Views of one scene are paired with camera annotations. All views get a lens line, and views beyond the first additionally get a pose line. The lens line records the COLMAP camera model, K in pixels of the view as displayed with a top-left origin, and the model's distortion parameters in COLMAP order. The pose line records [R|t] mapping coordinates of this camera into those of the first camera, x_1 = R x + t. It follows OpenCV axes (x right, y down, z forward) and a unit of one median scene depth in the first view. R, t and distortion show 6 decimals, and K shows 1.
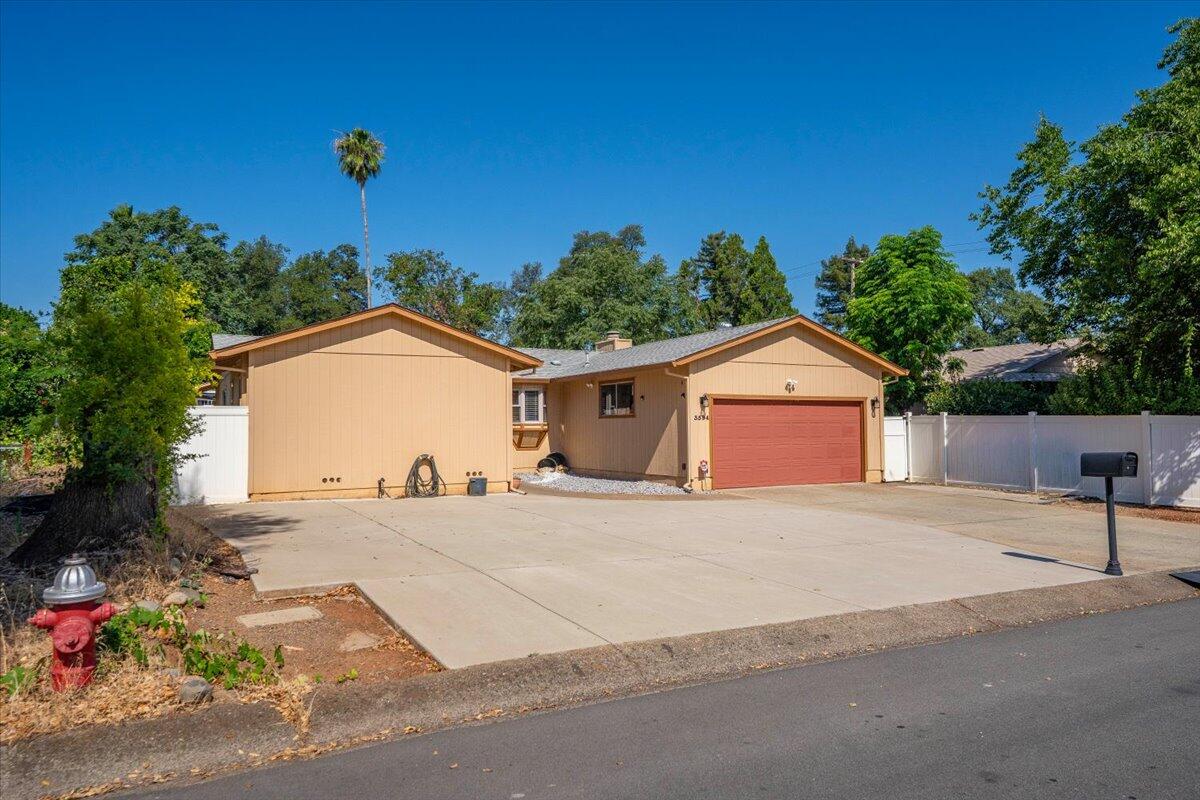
lens RADIAL K [[775.2, 0, 600.0], [0, 775.2, 400.0], [0, 0, 1]] dist [0.002807, 0.000187]
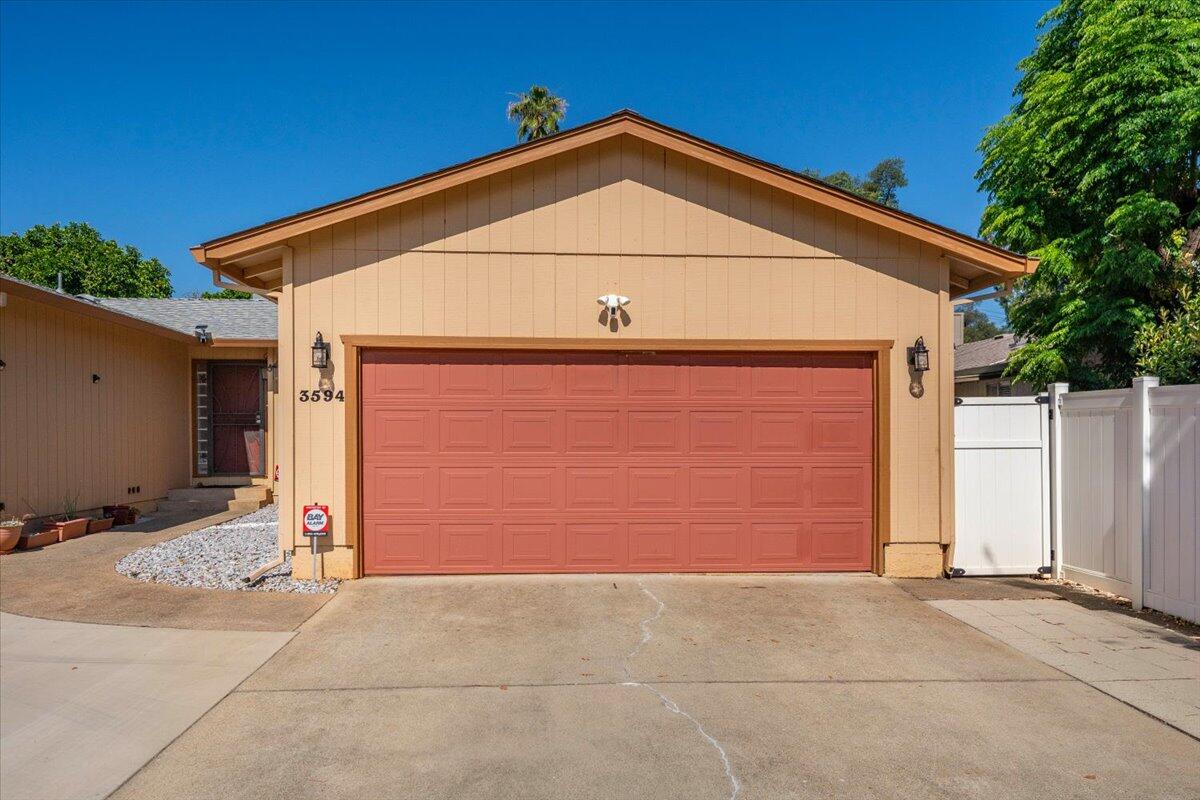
lens RADIAL K [[811.9, 0, 577.2], [0, 811.9, 447.6], [0, 0, 1]] dist [0.019665, -0.002183]
pose [[0.908796, 0.012446, -0.417055, 0.389592], [0.007896, 0.998863, 0.047015, 0.028409], [0.417166, -0.046020, 0.907664, 0.624589]]
